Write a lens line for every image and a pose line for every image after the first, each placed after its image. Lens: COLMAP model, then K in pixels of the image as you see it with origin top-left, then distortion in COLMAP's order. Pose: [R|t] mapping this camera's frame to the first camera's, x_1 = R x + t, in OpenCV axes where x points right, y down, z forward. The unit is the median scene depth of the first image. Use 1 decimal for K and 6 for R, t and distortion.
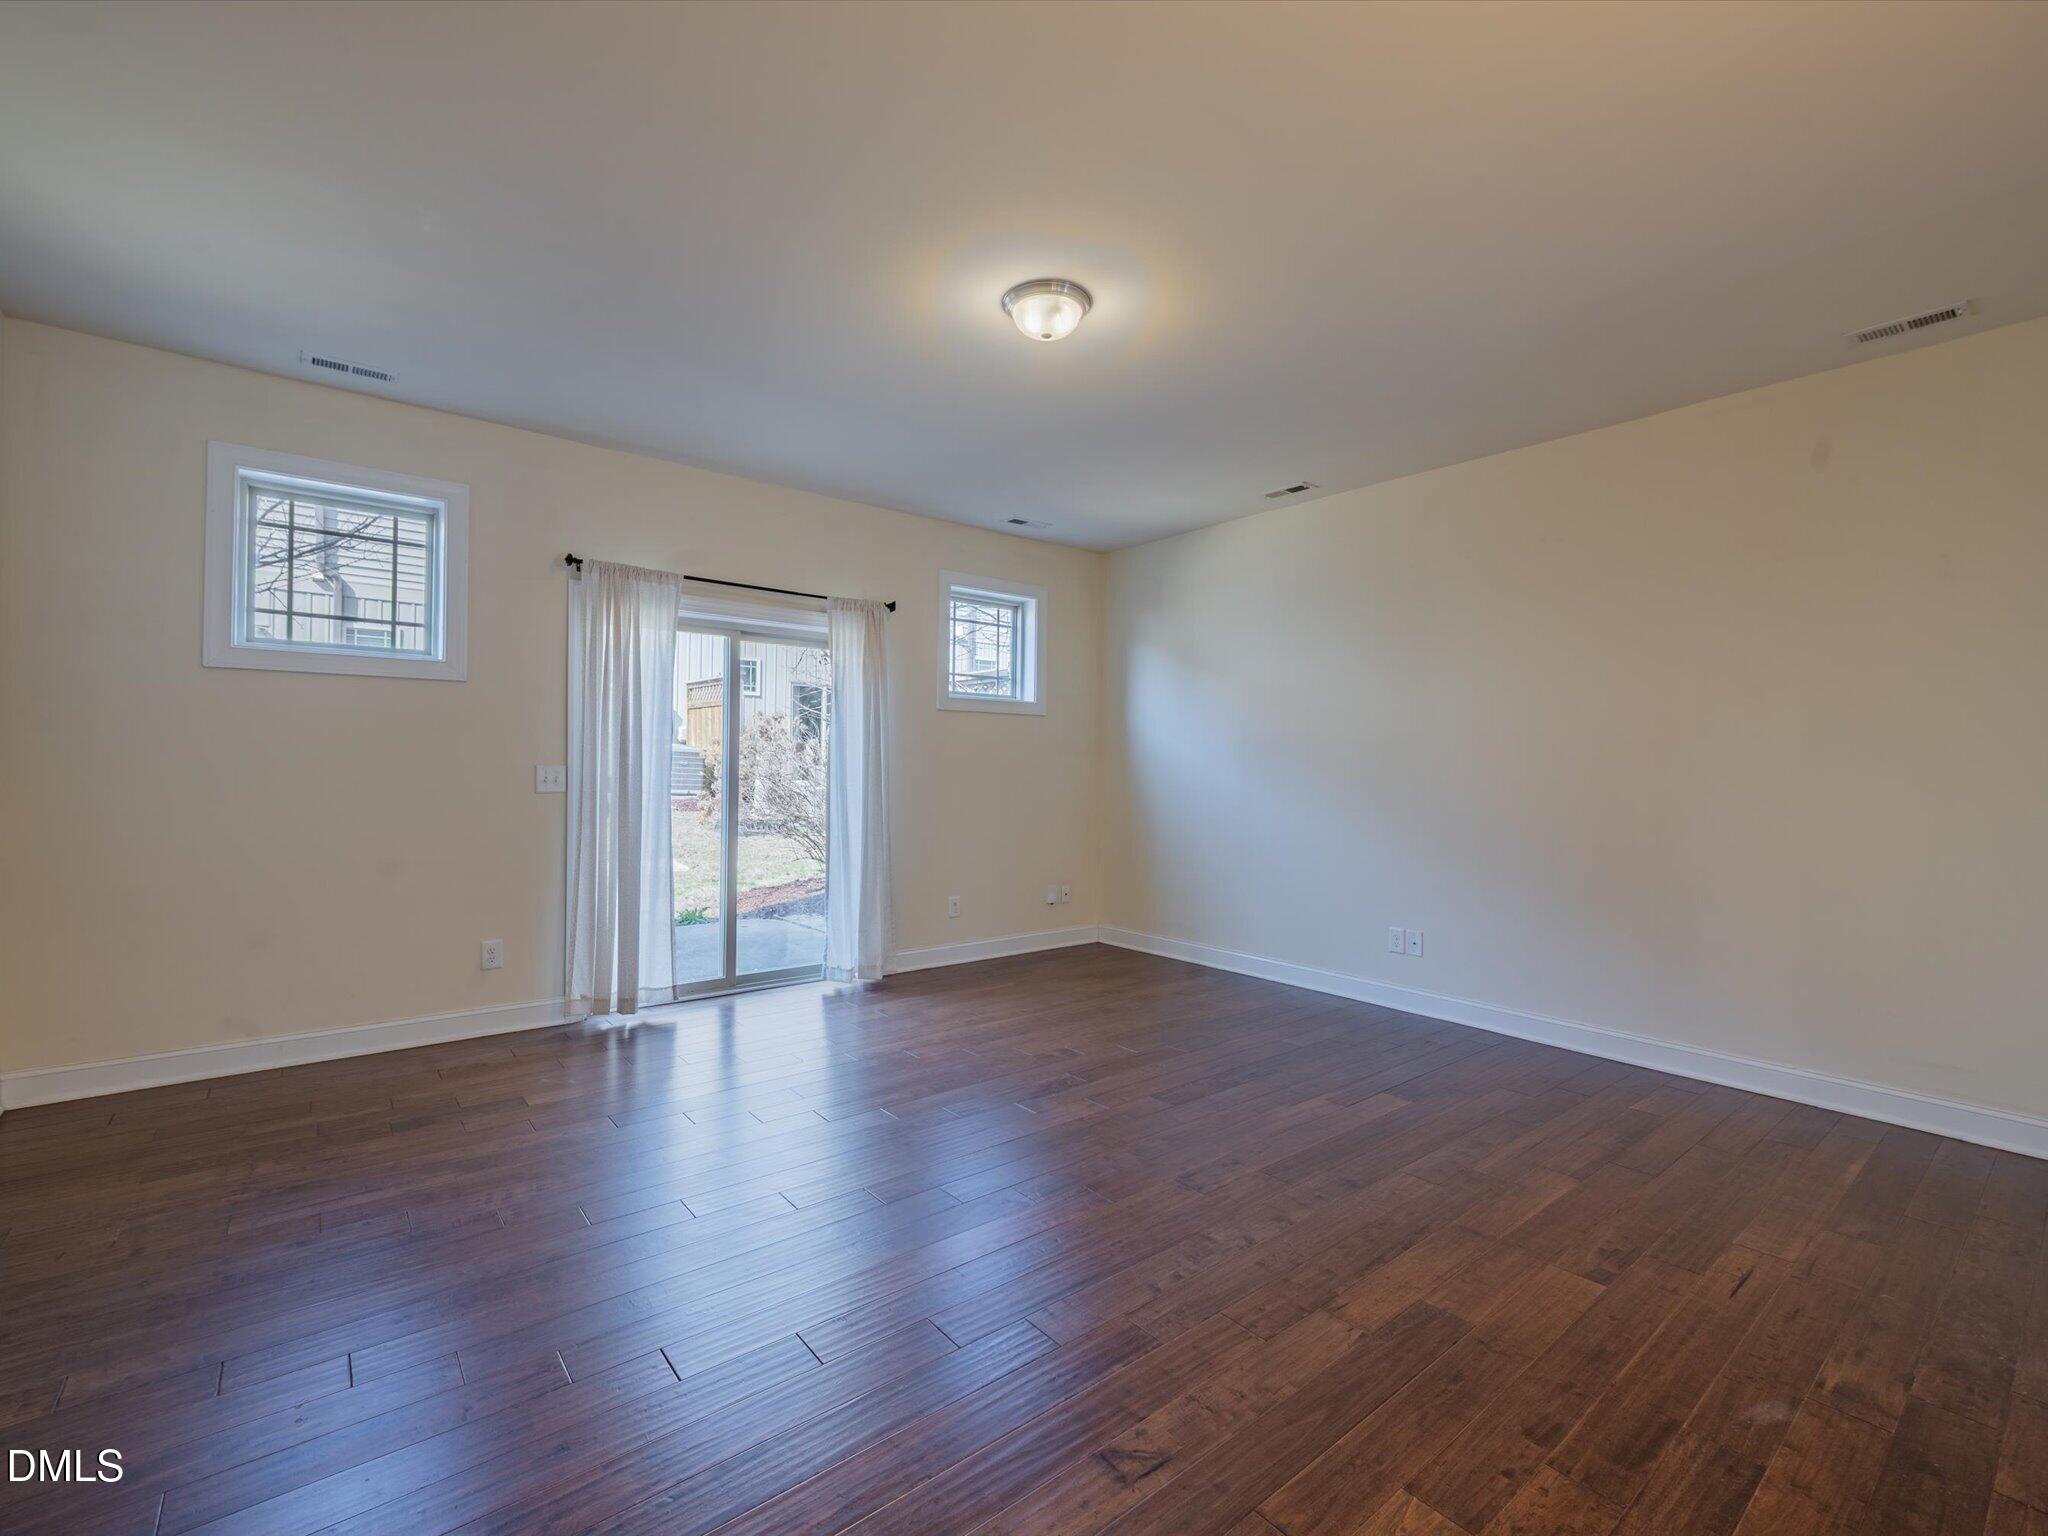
lens RADIAL K [[893.4, 0, 1017.7], [0, 893.4, 760.7], [0, 0, 1]] dist [-0.000522, -0.001118]
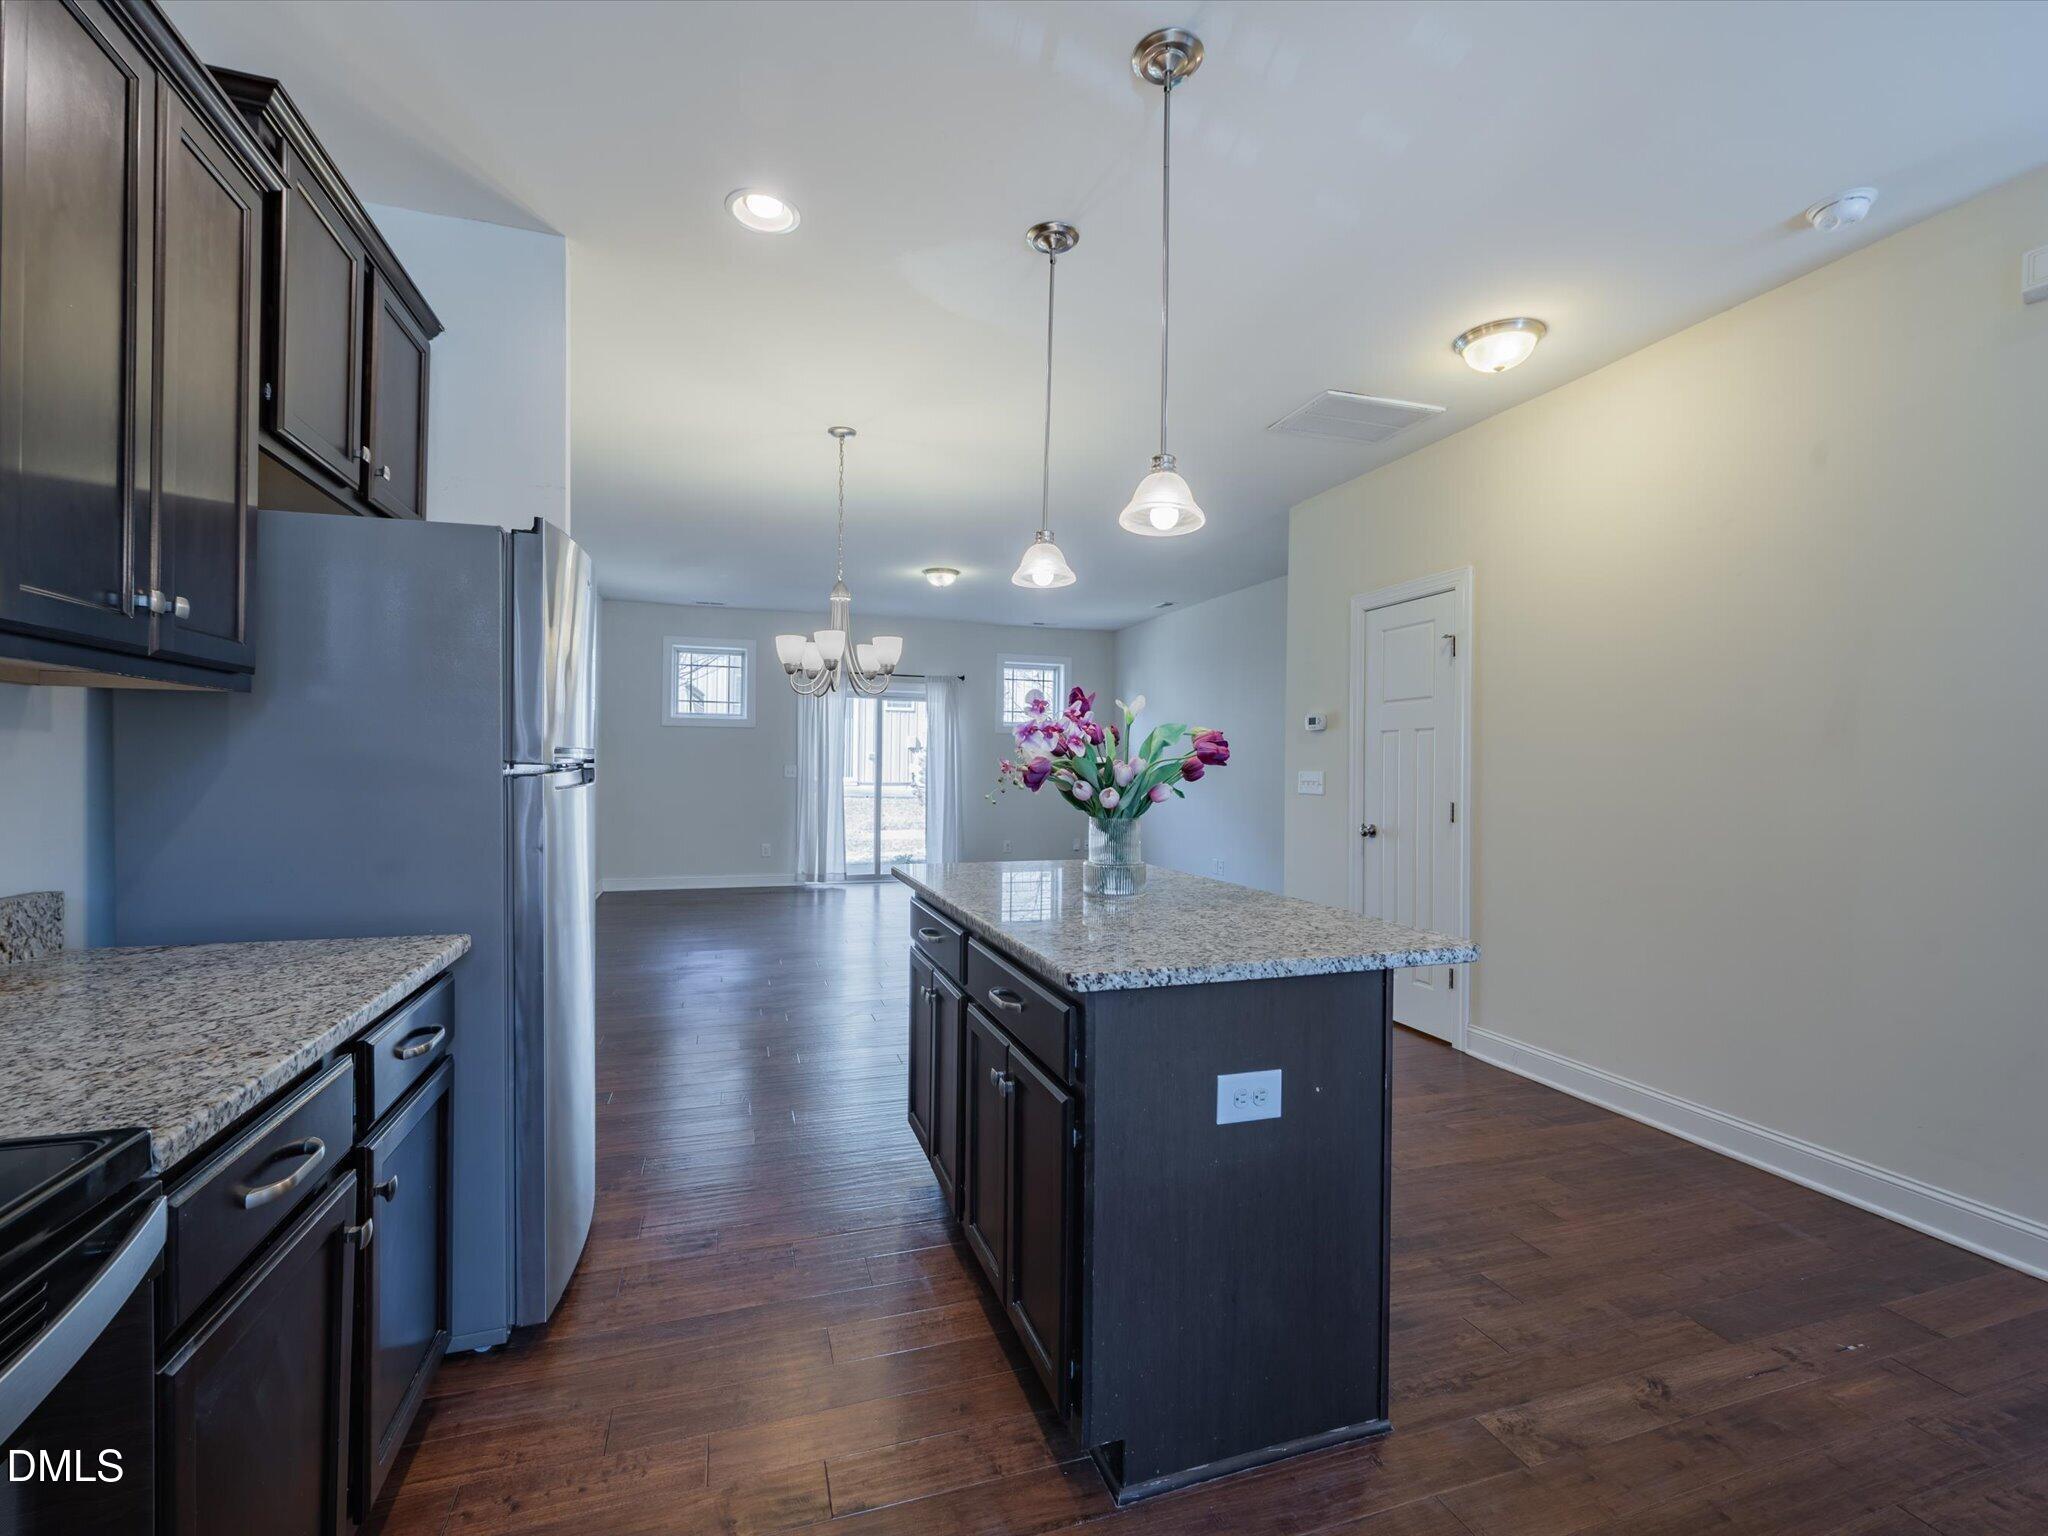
lens RADIAL K [[893.4, 0, 1017.7], [0, 893.4, 760.7], [0, 0, 1]] dist [-0.000522, -0.001118]
pose [[0.935505, -0.001273, -0.353311, 0.672489], [0.000710, 0.999998, -0.001724, -0.001078], [0.353313, 0.001362, 0.935504, -0.735265]]
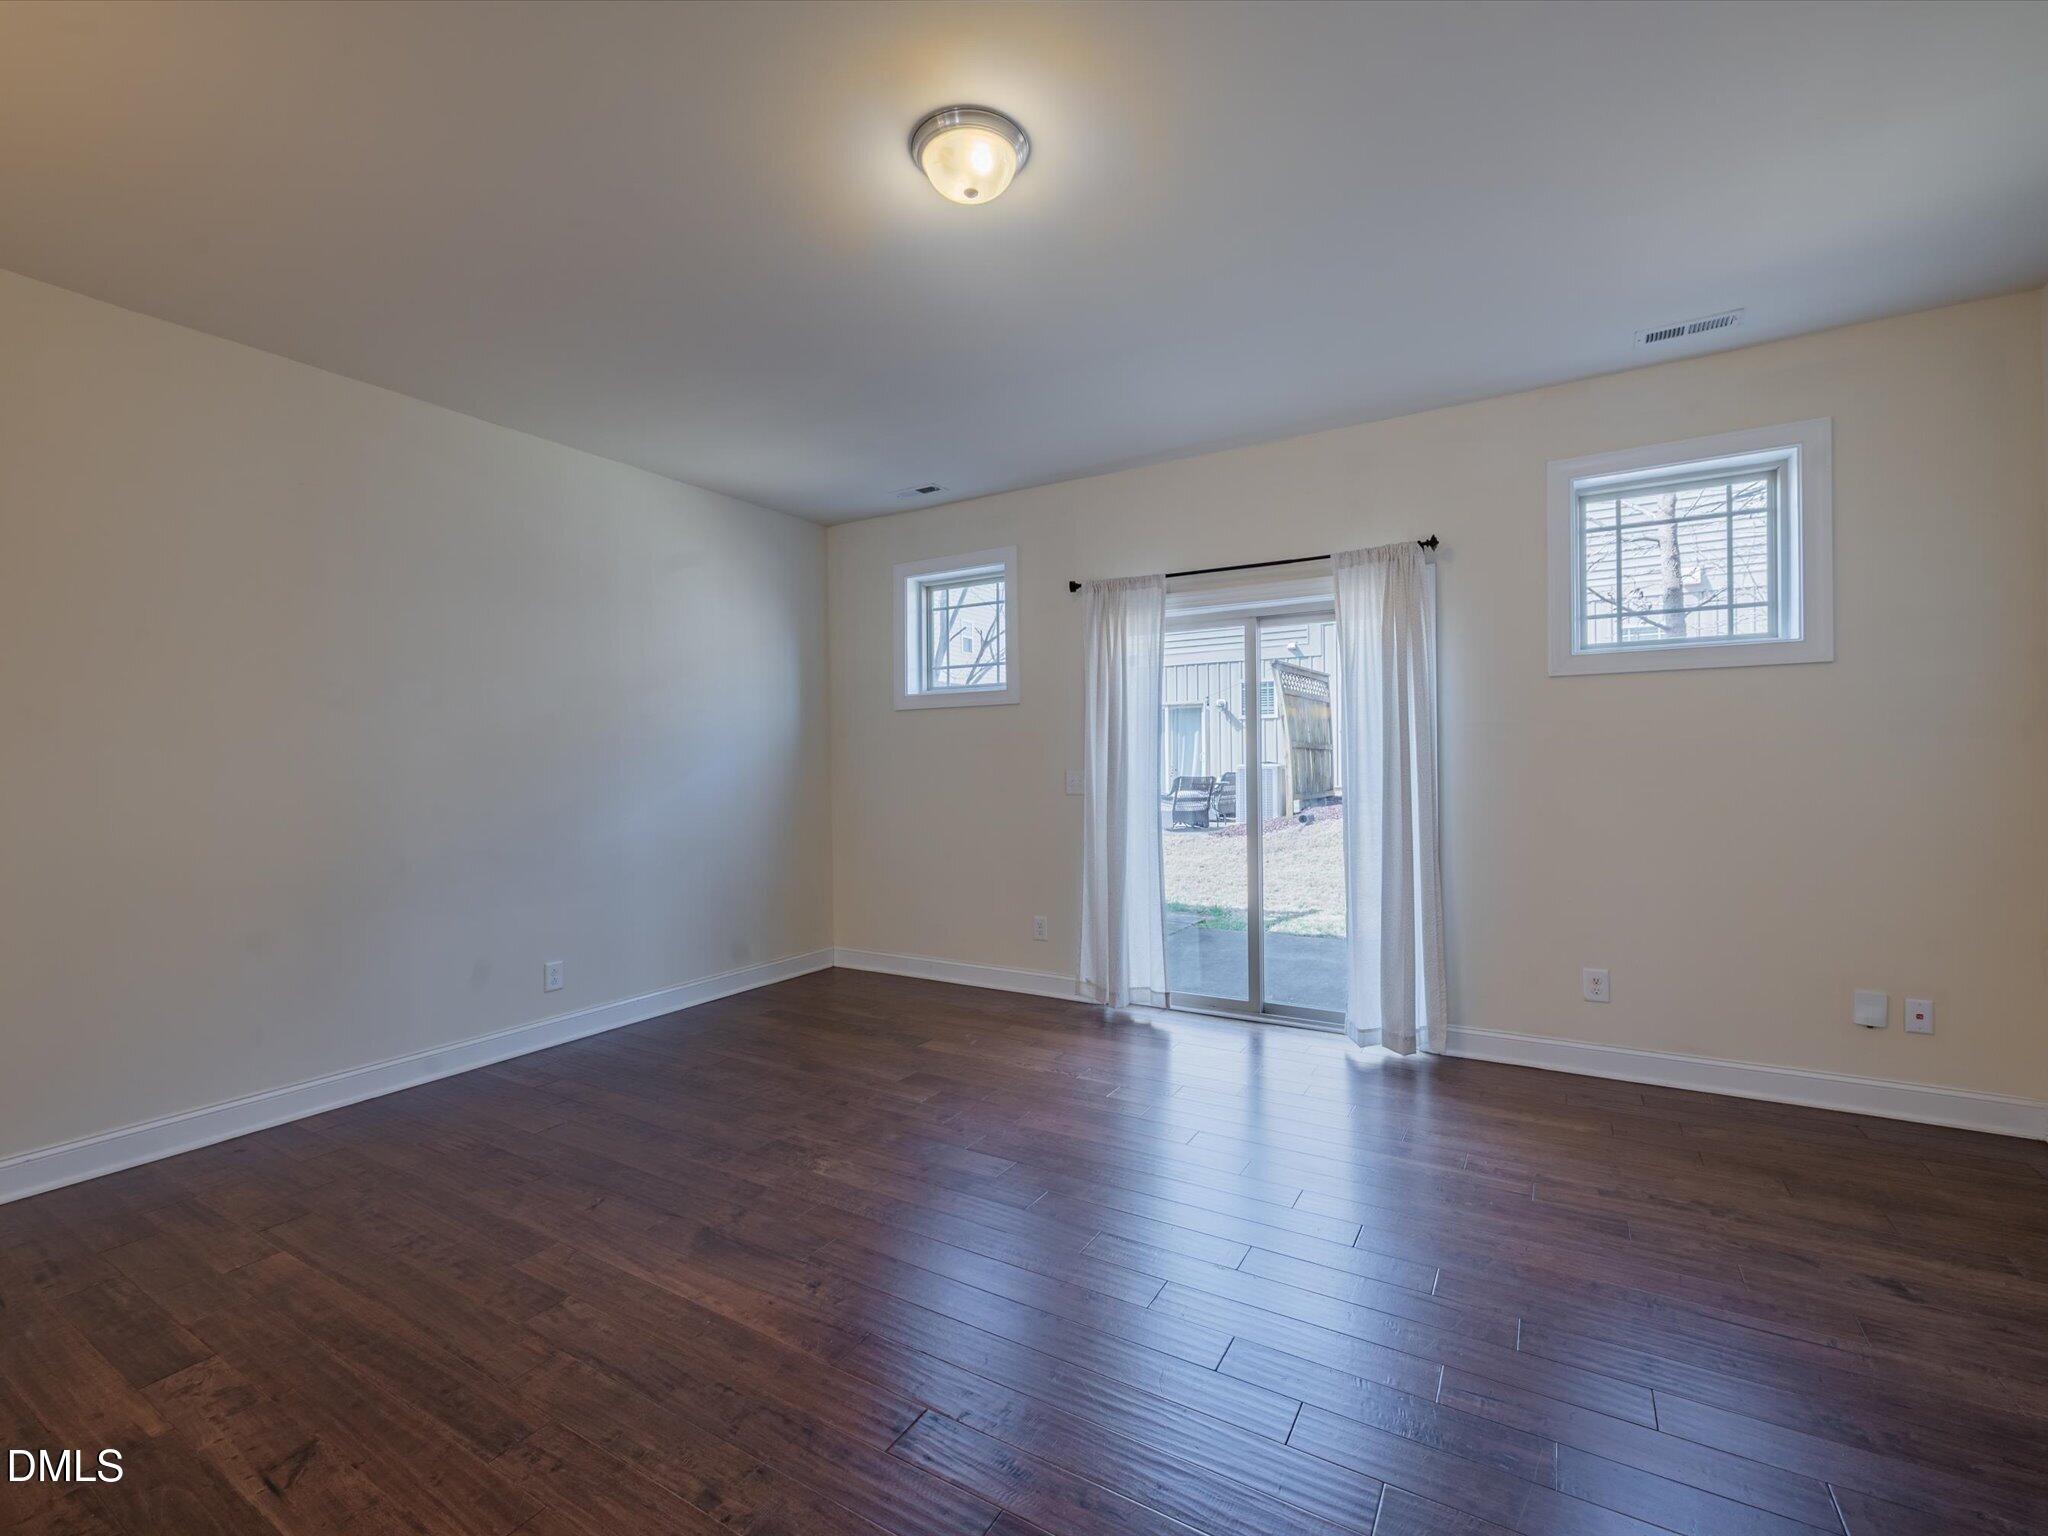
lens RADIAL K [[899.5, 0, 1024.0], [0, 899.5, 768.0], [0, 0, 1]] dist [-0.001404, -0.000117]
pose [[0.342451, -0.010595, -0.939476, 0.469611], [0.022453, 0.999743, -0.003090, 0.003095], [0.939267, -0.020036, 0.342601, 0.488698]]
